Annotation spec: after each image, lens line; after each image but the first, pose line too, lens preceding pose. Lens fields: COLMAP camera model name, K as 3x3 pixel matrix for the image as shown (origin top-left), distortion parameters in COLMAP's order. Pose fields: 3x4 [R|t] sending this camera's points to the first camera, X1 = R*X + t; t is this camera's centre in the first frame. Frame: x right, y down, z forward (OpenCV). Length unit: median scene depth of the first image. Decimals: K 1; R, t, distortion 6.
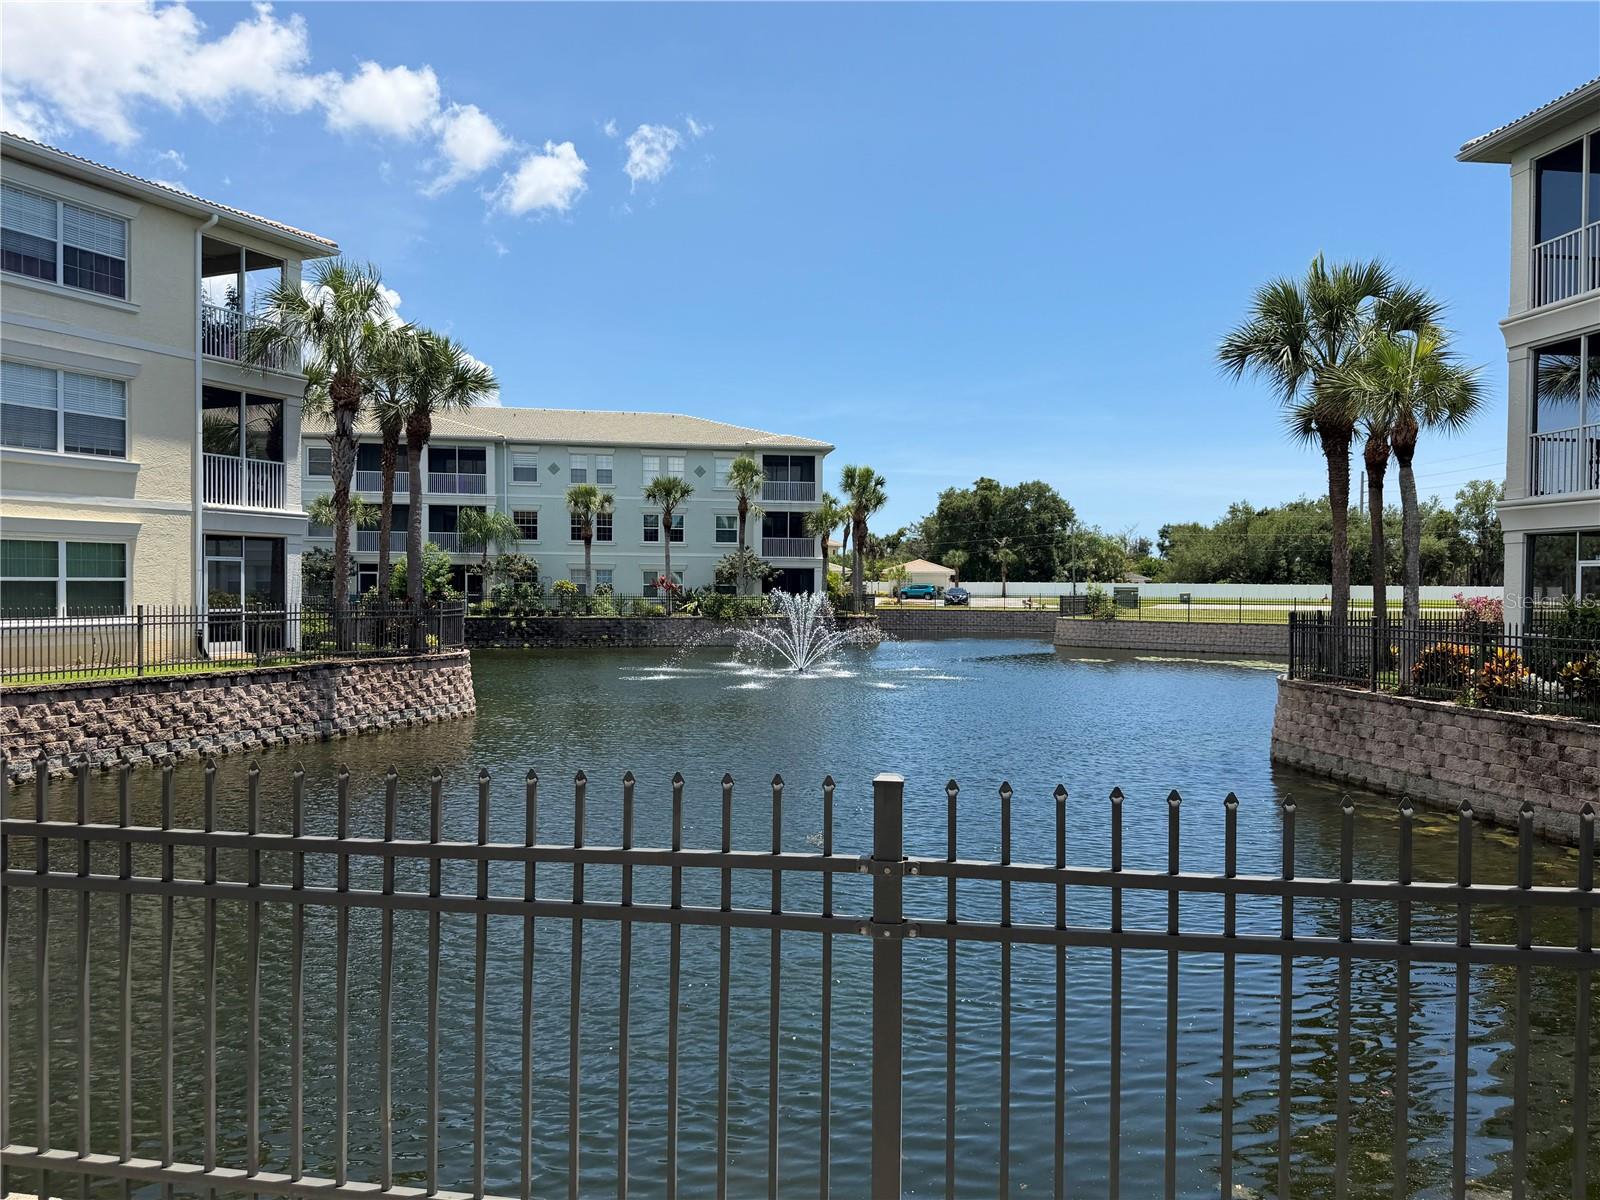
lens RADIAL K [[1170.2, 0, 788.8], [0, 1170.2, 608.4], [0, 0, 1]] dist [0.041716, -0.006516]
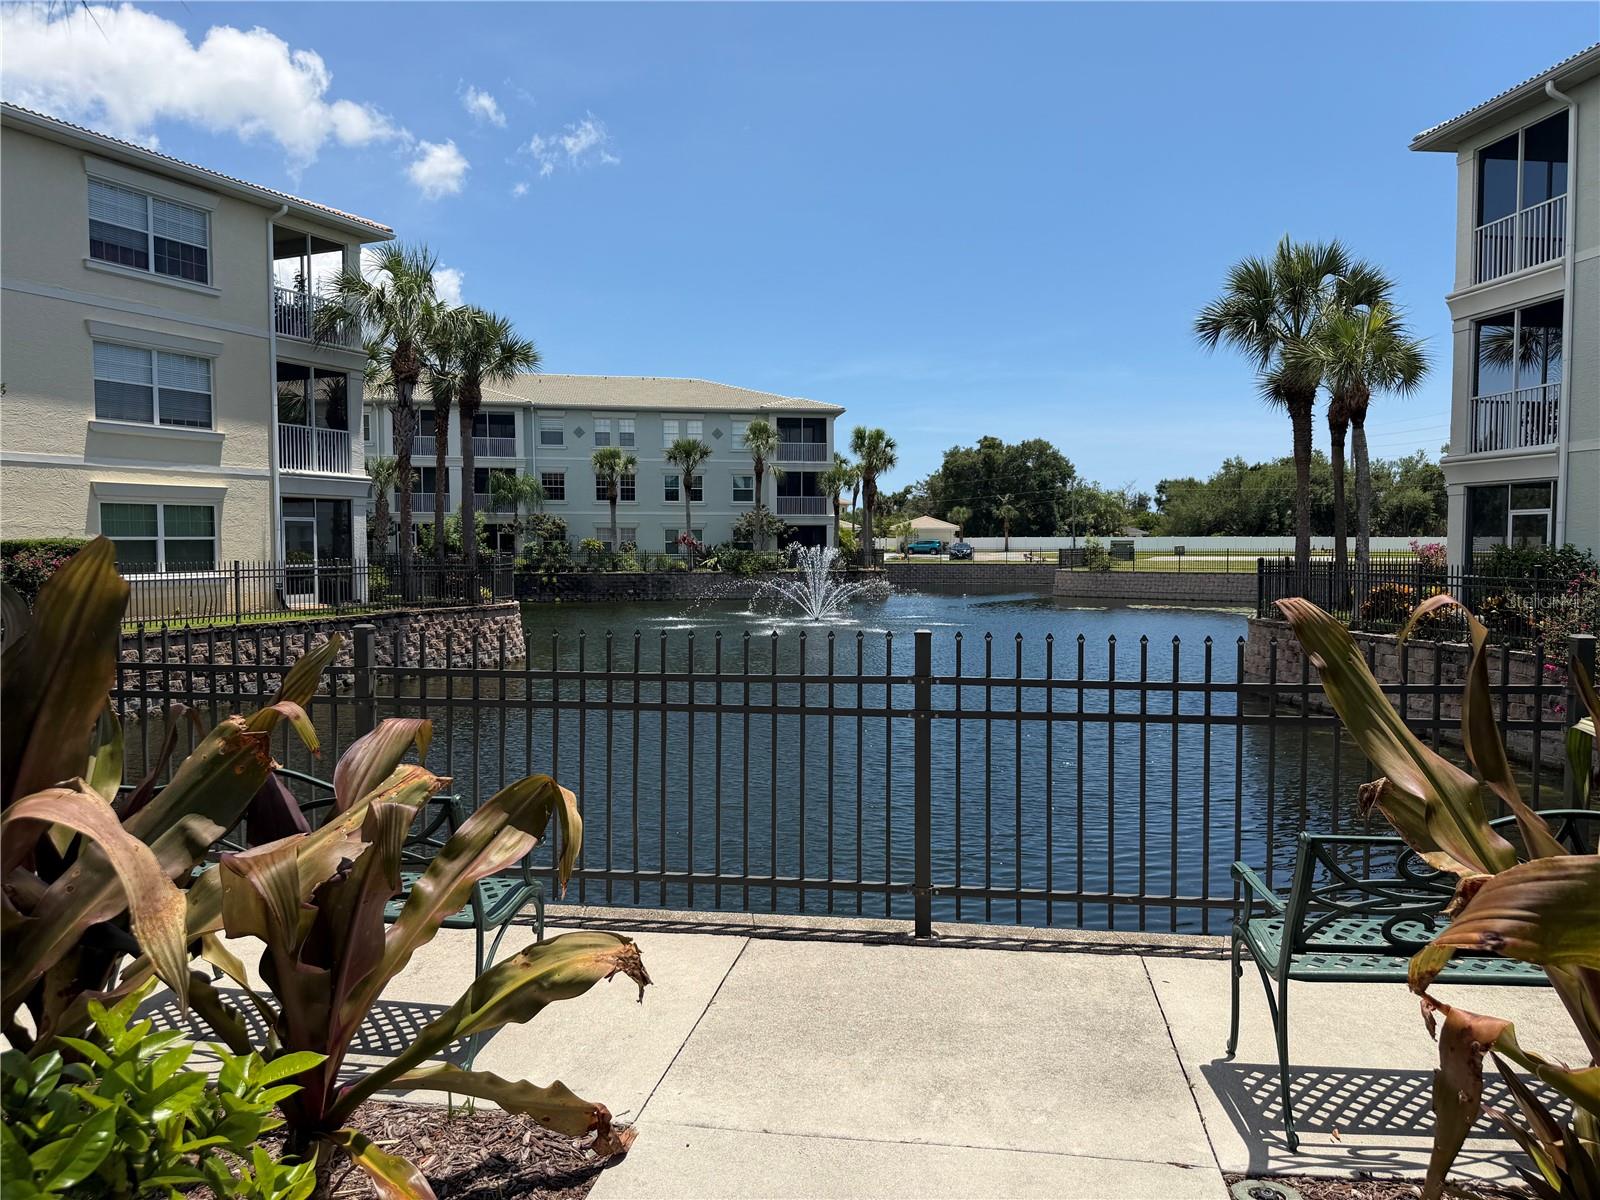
lens RADIAL K [[1138.6, 0, 803.0], [0, 1138.6, 598.8], [0, 0, 1]] dist [0.063045, -0.034227]
pose [[0.999951, -0.008882, 0.004268, -0.011951], [0.008751, 0.999524, 0.029585, 0.004920], [-0.004529, -0.029546, 0.999553, -0.083970]]
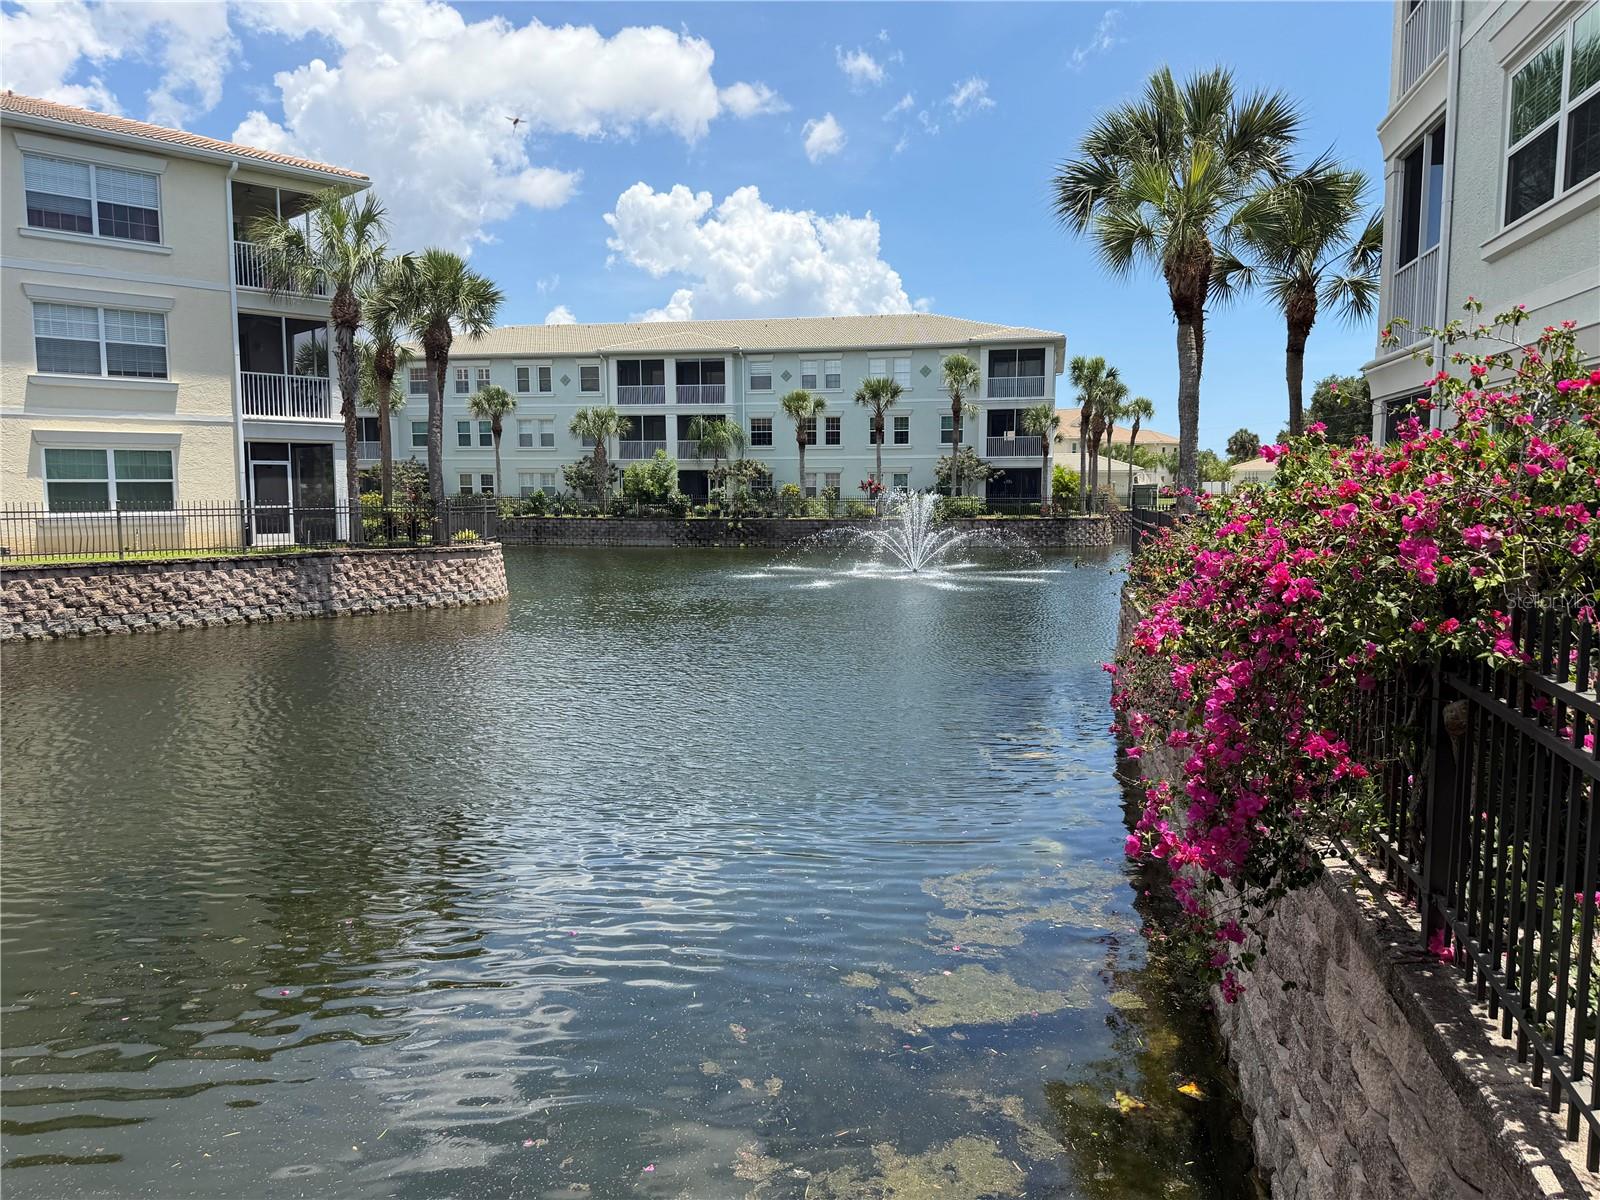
lens RADIAL K [[1138.6, 0, 807.8], [0, 1138.6, 599.0], [0, 0, 1]] dist [0.063045, -0.034227]
pose [[0.937854, 0.021418, -0.346367, 0.436282], [0.004245, 0.997311, 0.073165, 0.011270], [0.347003, -0.070088, 0.935241, 0.109361]]
